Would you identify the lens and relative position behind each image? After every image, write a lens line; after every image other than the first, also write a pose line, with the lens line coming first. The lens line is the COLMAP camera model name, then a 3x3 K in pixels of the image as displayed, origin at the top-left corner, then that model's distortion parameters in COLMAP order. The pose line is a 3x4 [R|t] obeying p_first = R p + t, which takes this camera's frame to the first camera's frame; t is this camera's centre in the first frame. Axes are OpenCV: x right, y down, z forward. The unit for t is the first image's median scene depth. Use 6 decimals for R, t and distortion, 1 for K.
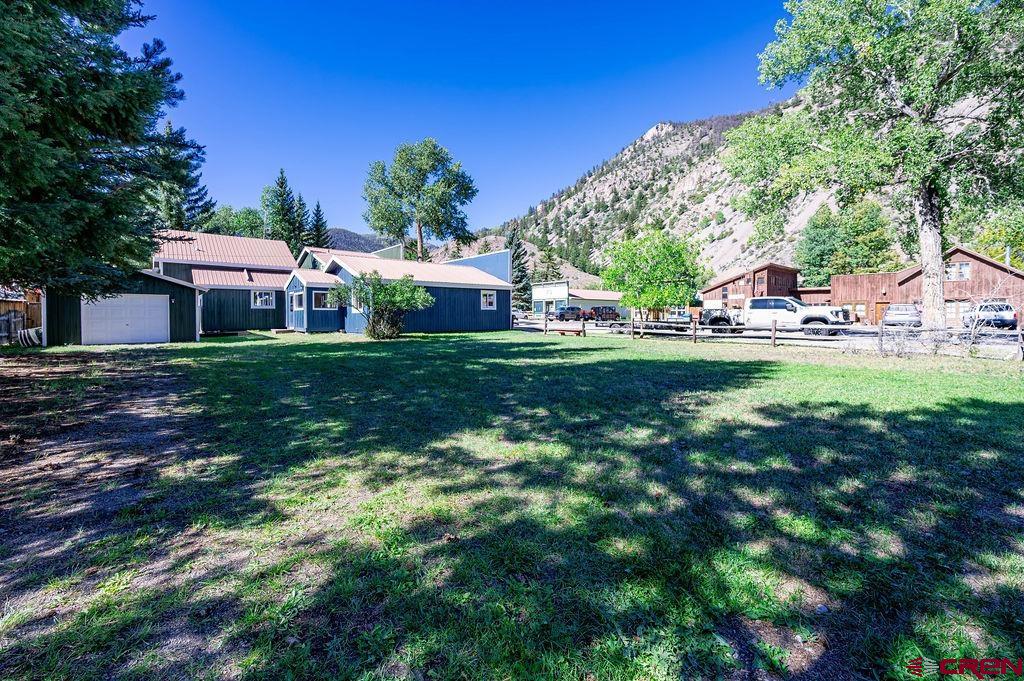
lens RADIAL K [[421.5, 0, 515.2], [0, 421.5, 315.0], [0, 0, 1]] dist [-0.001663, -0.000294]
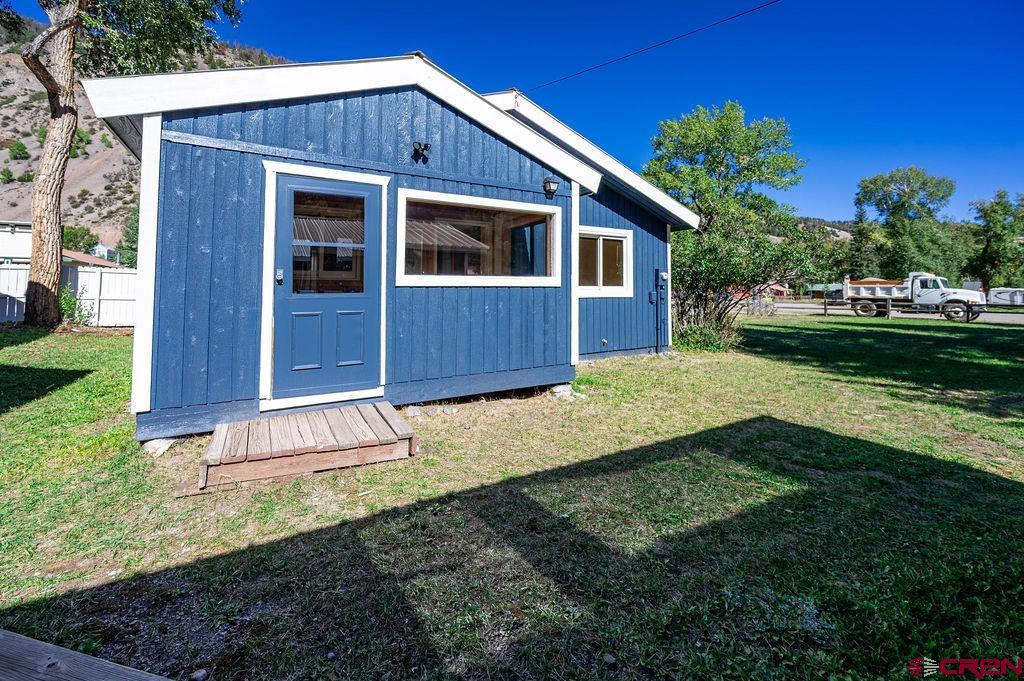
lens RADIAL K [[421.5, 0, 514.2], [0, 421.5, 271.5], [0, 0, 1]] dist [0.000586, -0.000040]
pose [[0.187114, 0.045998, 0.981261, -0.232041], [-0.007404, 0.998941, -0.045415, -0.003197], [-0.982310, 0.001233, 0.187256, 0.312414]]
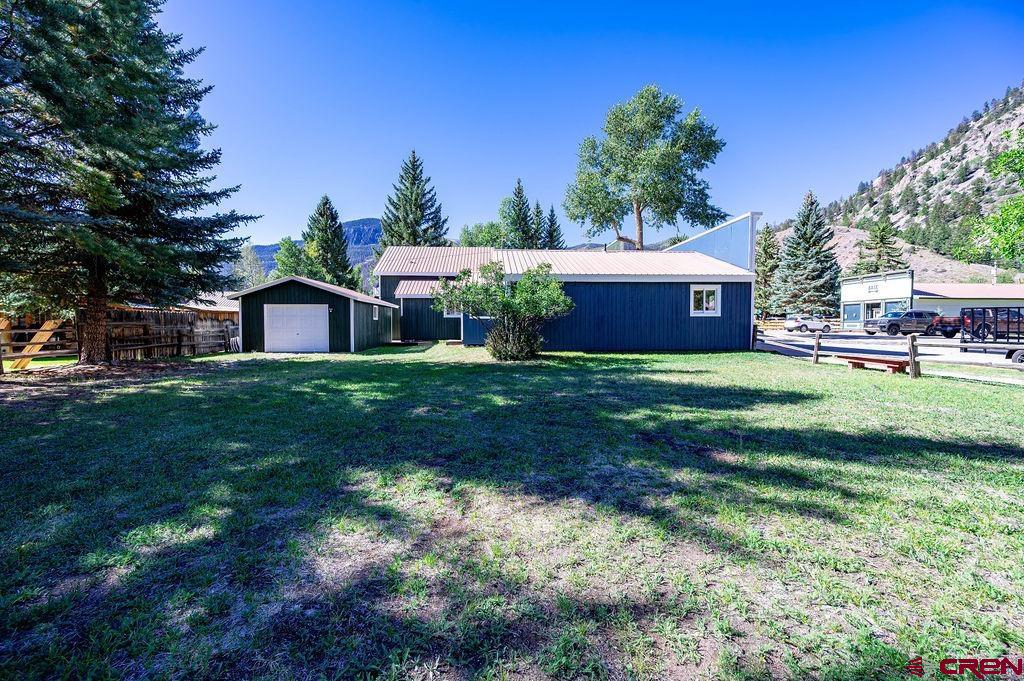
lens RADIAL K [[414.8, 0, 512.9], [0, 414.8, 334.5], [0, 0, 1]] dist [-0.000622, -0.000188]
pose [[0.789590, 0.016750, -0.613406, 0.029915], [-0.000828, 0.999656, 0.026232, -0.000787], [0.613634, -0.020204, 0.789332, 0.126507]]
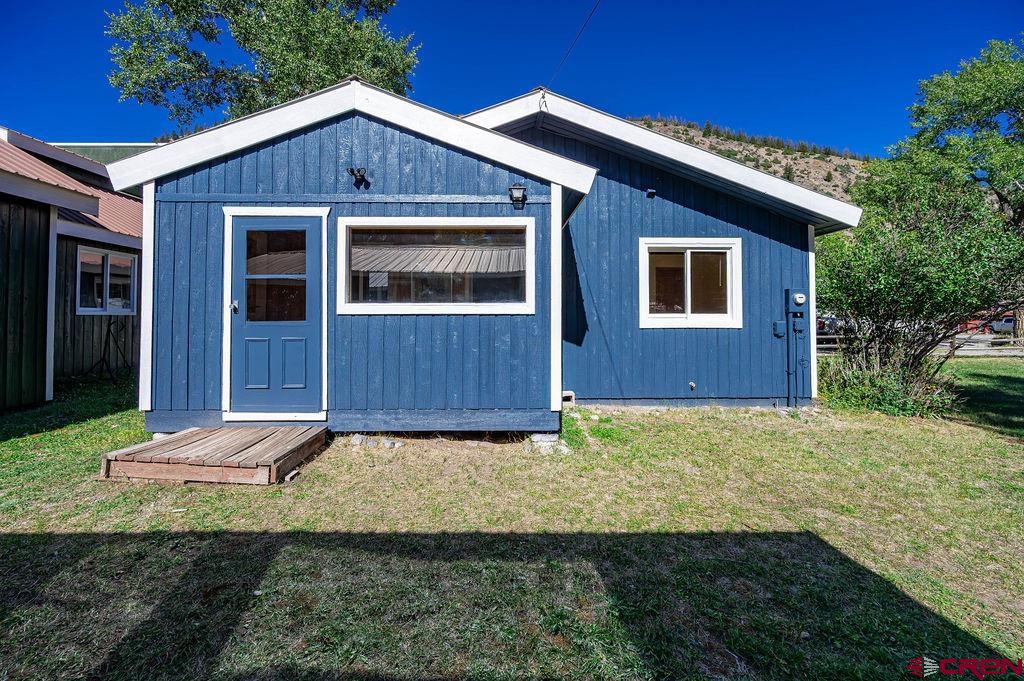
lens RADIAL K [[418.2, 0, 511.2], [0, 418.2, 306.3], [0, 0, 1]] dist [-0.002901, -0.000371]
pose [[0.642126, 0.024879, 0.766196, -0.206769], [-0.008935, 0.999648, -0.024971, -0.003590], [-0.766547, 0.009188, 0.642122, 0.282677]]
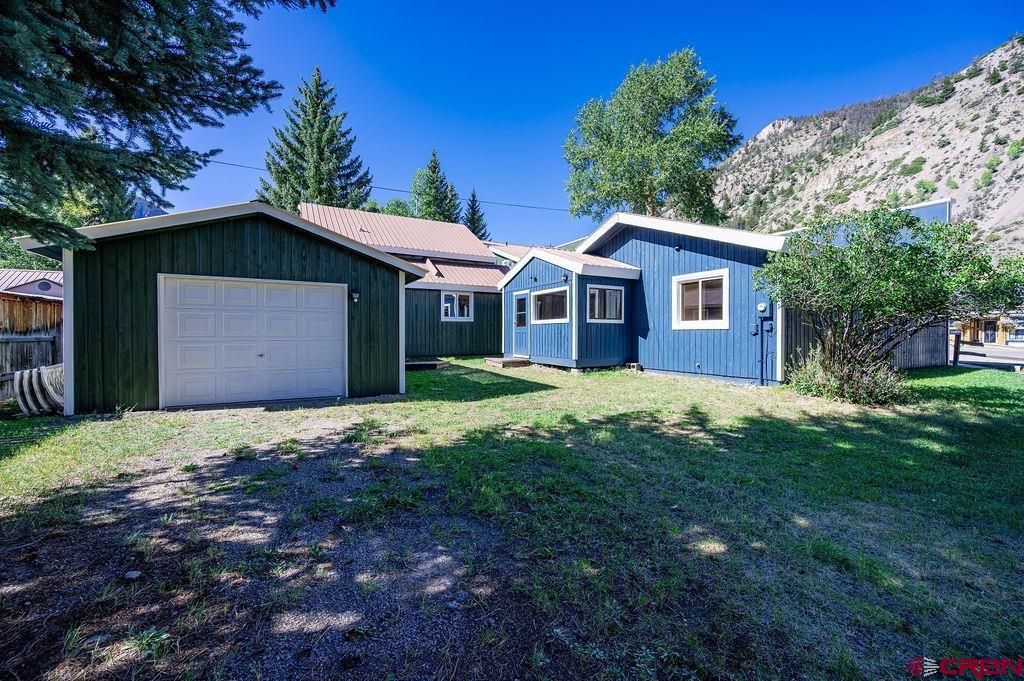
lens RADIAL K [[414.8, 0, 512.9], [0, 414.8, 334.5], [0, 0, 1]] dist [-0.000622, -0.000188]
pose [[0.976501, 0.007161, -0.215394, -0.146160], [-0.005908, 0.999962, 0.006458, -0.000415], [0.215432, -0.005034, 0.976506, 0.161718]]
